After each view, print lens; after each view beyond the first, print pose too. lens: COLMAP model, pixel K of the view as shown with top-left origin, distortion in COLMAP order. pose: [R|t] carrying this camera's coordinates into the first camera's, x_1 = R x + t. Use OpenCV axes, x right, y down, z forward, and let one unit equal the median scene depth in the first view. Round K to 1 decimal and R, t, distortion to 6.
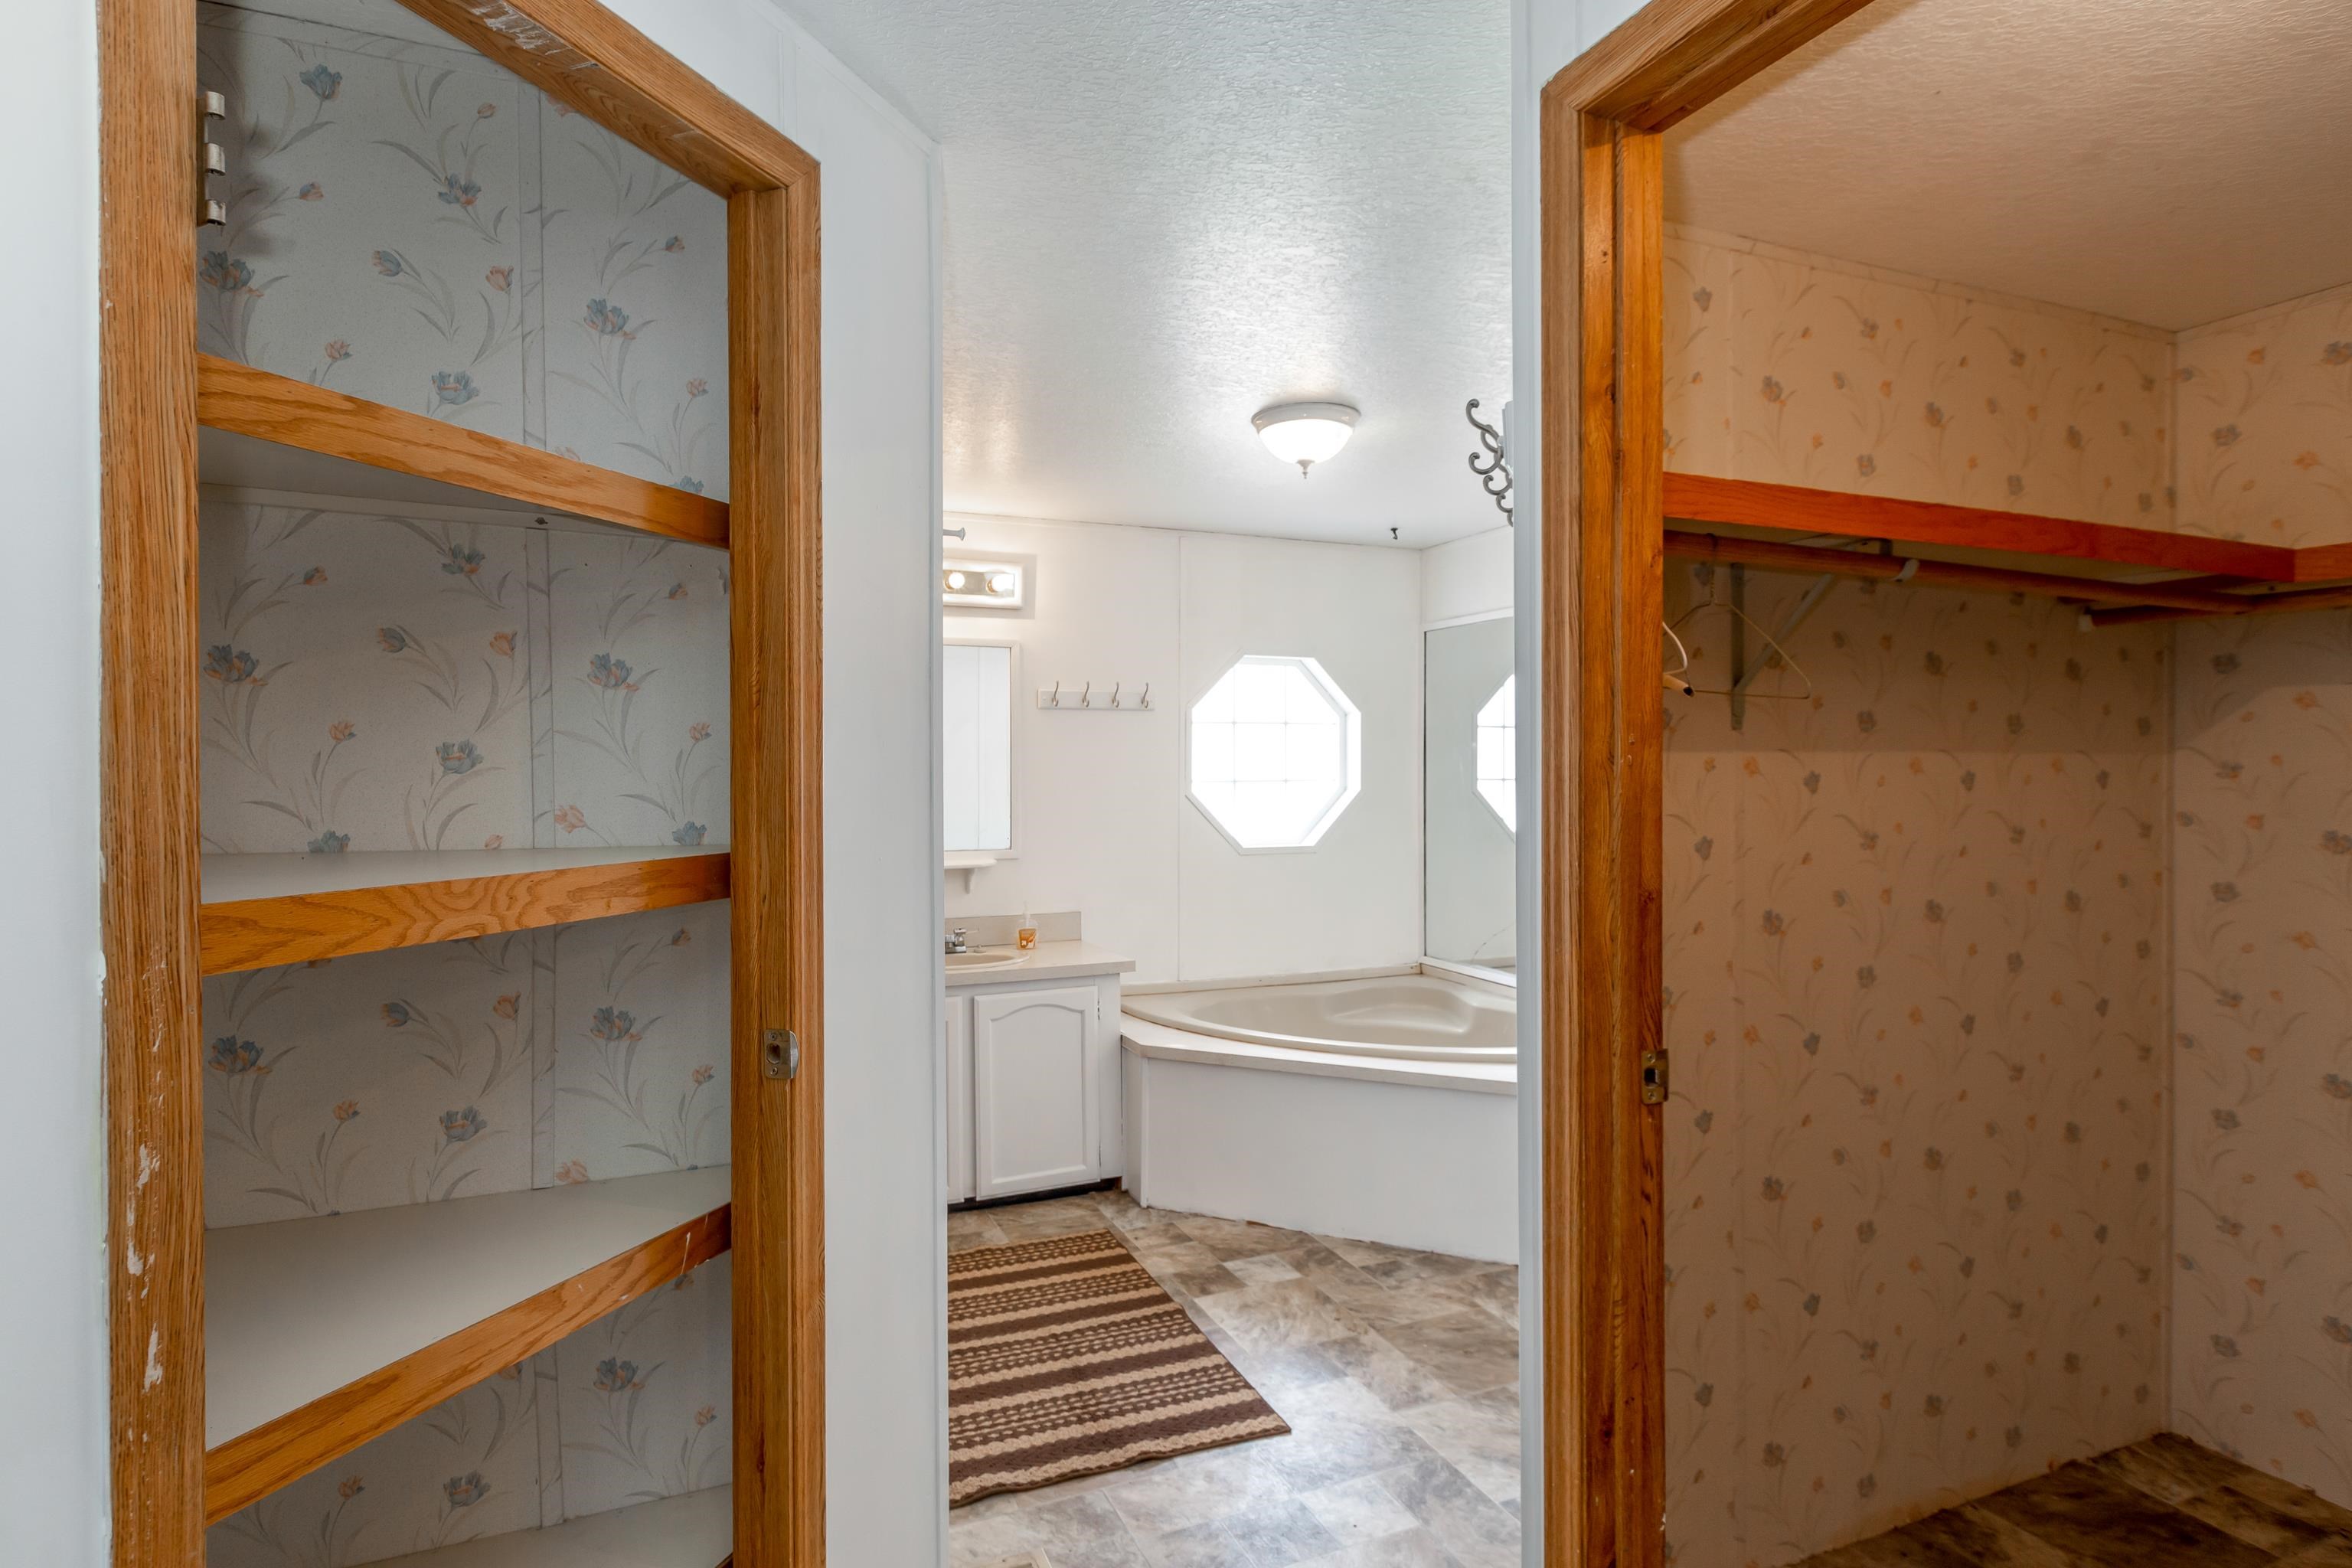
lens RADIAL K [[1221.8, 0, 1176.0], [0, 1221.8, 778.3], [0, 0, 1]] dist [-0.003571, 0.000634]
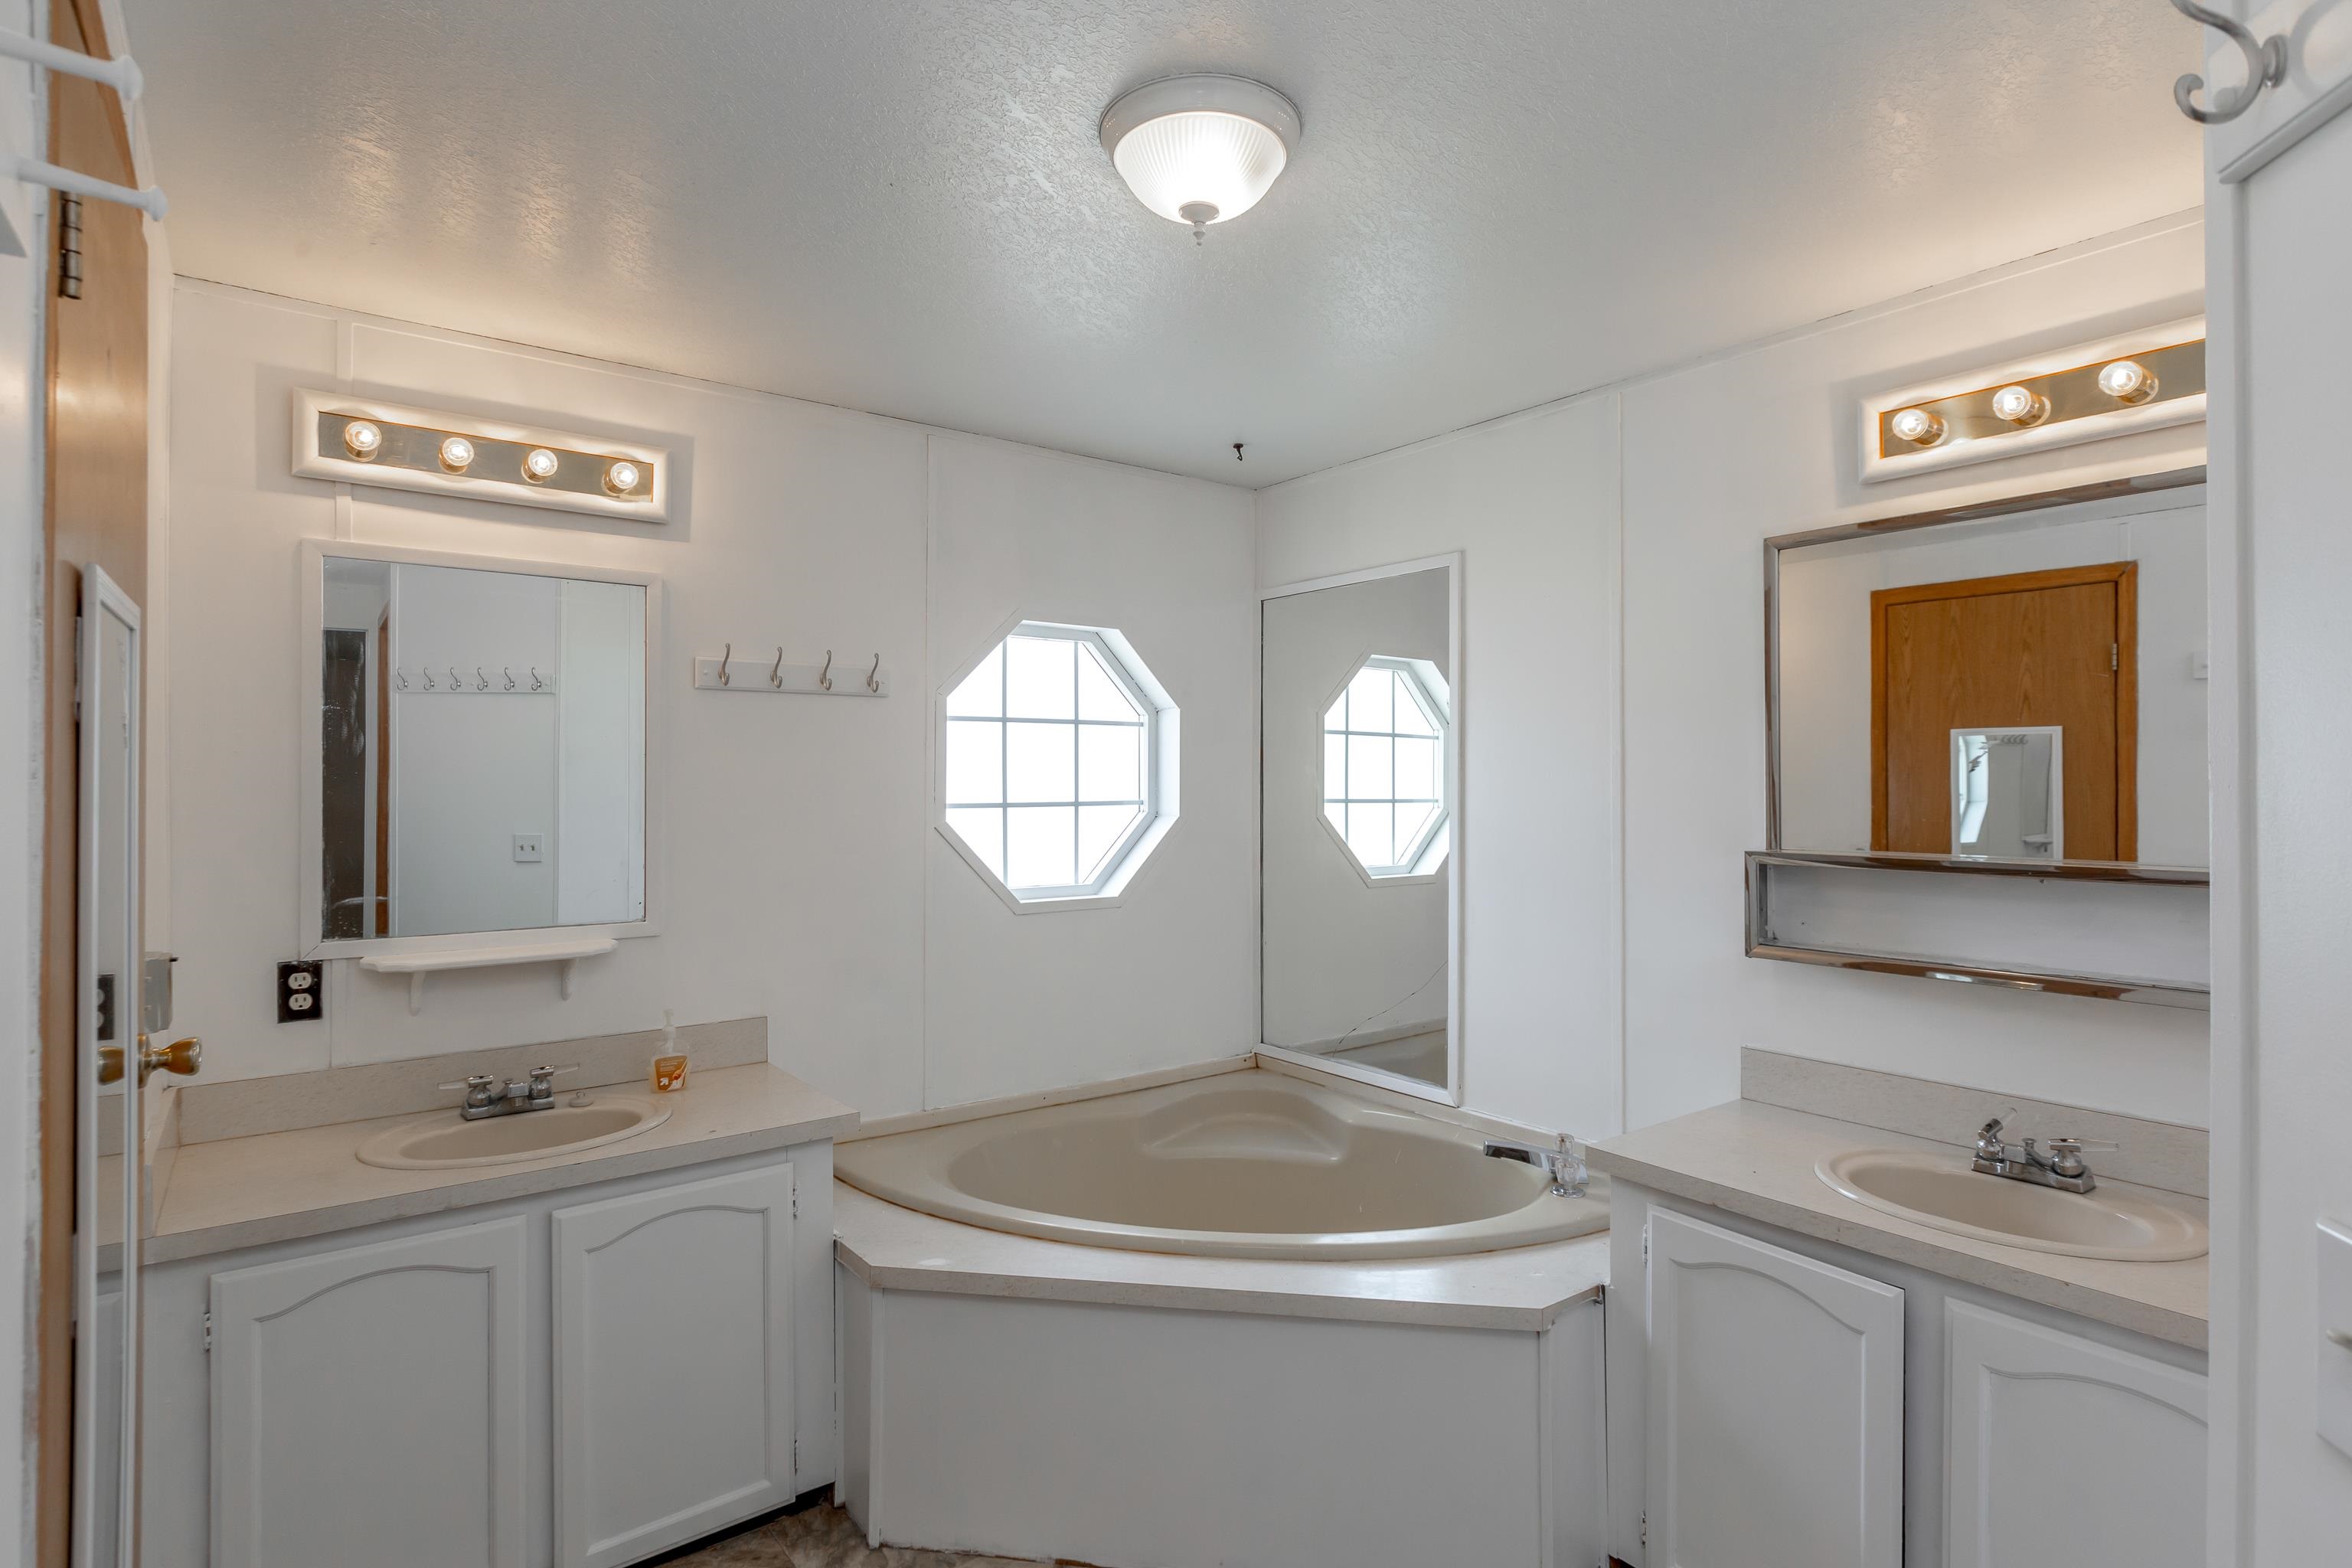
lens RADIAL K [[1221.8, 0, 1164.8], [0, 1221.8, 776.4], [0, 0, 1]] dist [-0.003571, 0.000634]
pose [[0.974902, 0.003217, 0.222611, -0.019737], [0.000286, 0.999877, -0.015699, -0.003684], [-0.222634, 0.015369, 0.974781, 0.359163]]
